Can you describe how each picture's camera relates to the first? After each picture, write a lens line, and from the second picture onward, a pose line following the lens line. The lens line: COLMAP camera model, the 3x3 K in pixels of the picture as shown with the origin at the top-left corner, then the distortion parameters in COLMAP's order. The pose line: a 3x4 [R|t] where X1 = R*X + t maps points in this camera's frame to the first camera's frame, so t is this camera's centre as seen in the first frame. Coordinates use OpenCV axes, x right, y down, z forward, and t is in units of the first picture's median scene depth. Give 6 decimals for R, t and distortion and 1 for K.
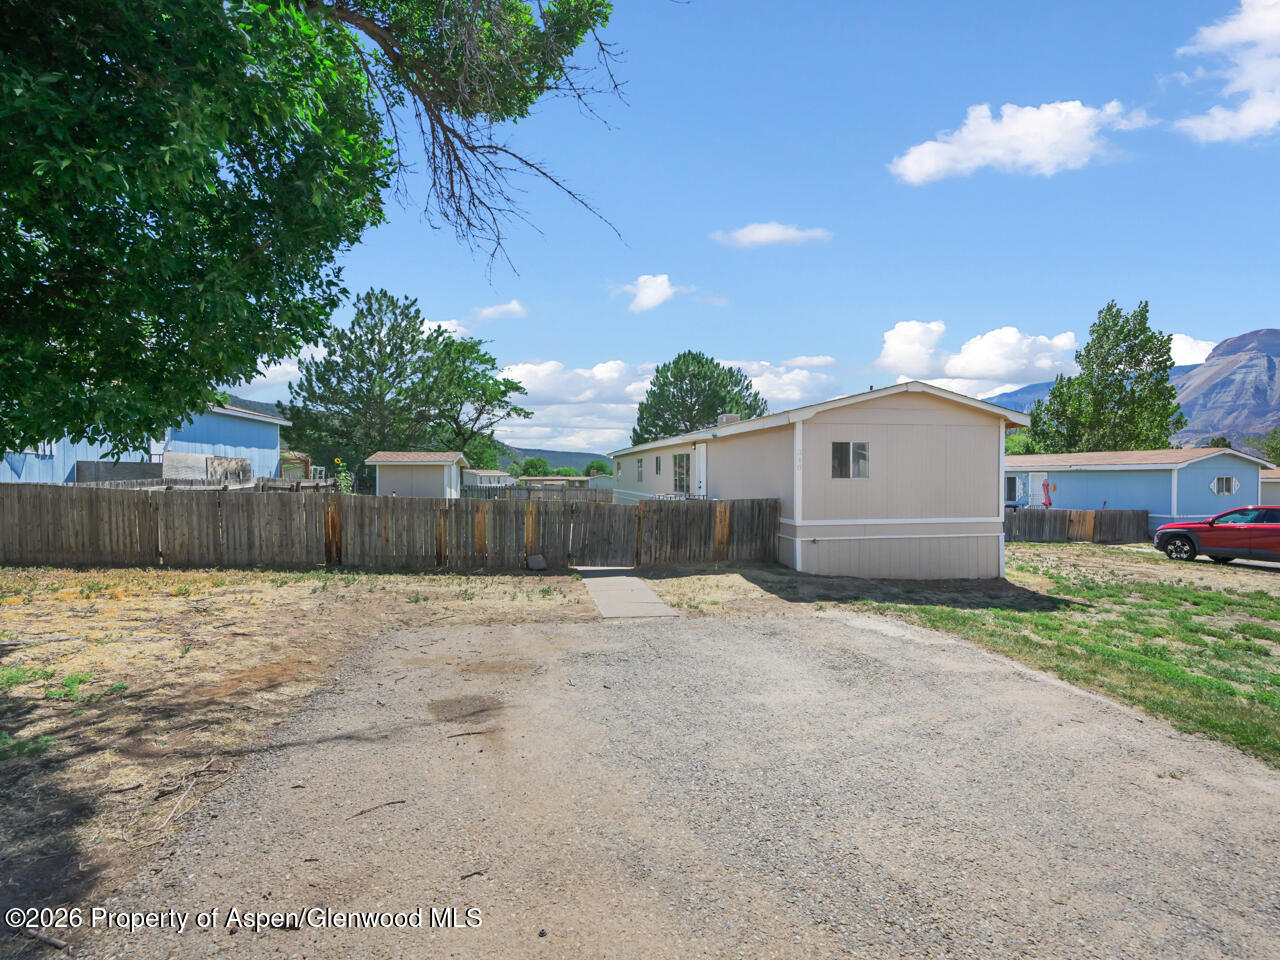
lens RADIAL K [[576.3, 0, 638.1], [0, 576.3, 479.9], [0, 0, 1]] dist [0.000405, -0.001610]
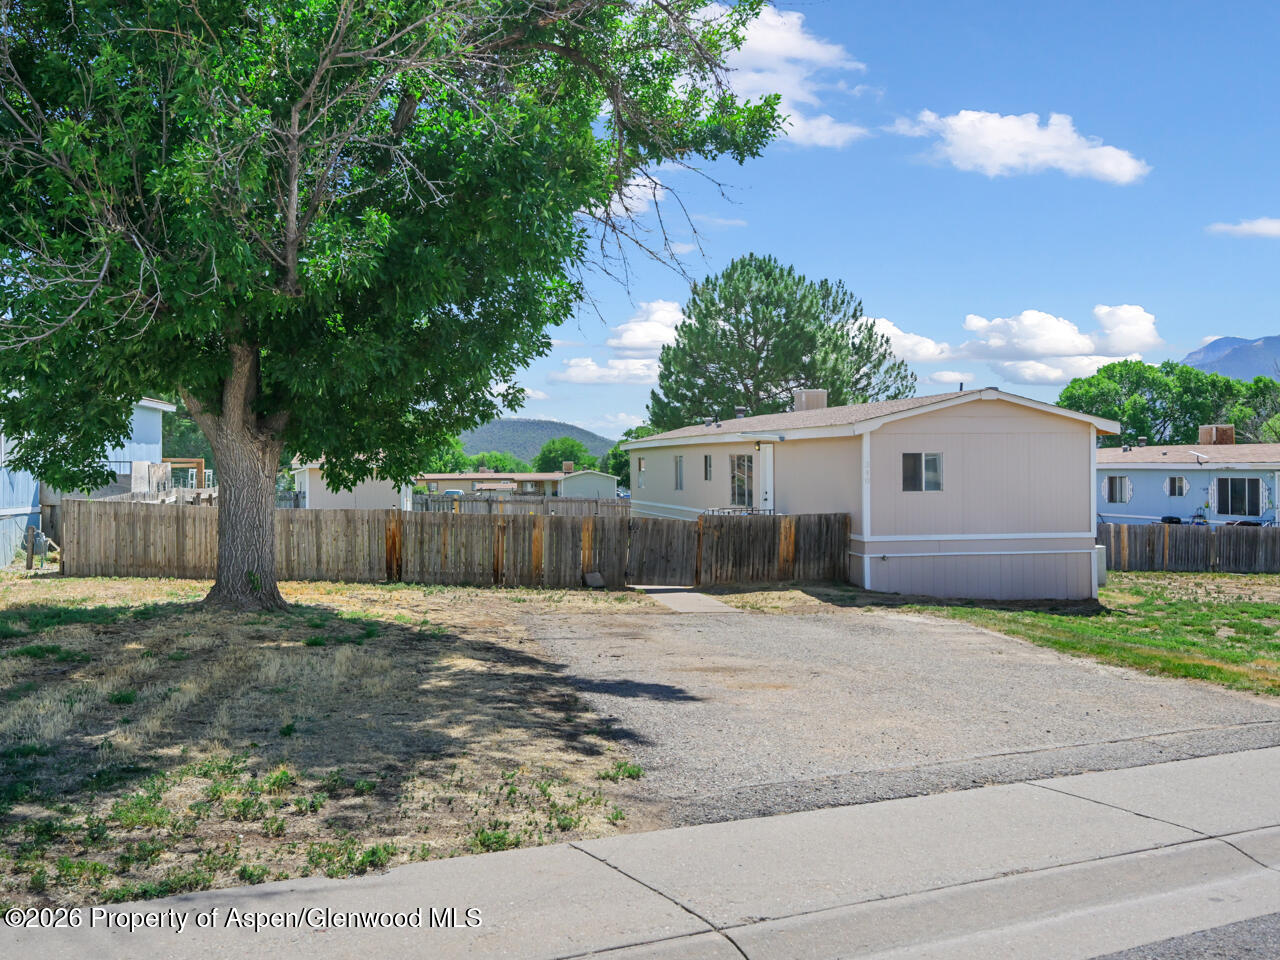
lens RADIAL K [[1141.7, 0, 641.1], [0, 1141.7, 483.2], [0, 0, 1]] dist [-0.003754, -0.000650]
pose [[0.999953, -0.005971, -0.007580, -0.012155], [0.006002, 0.999973, 0.004140, -0.003831], [0.007555, -0.004185, 0.999963, -0.126135]]
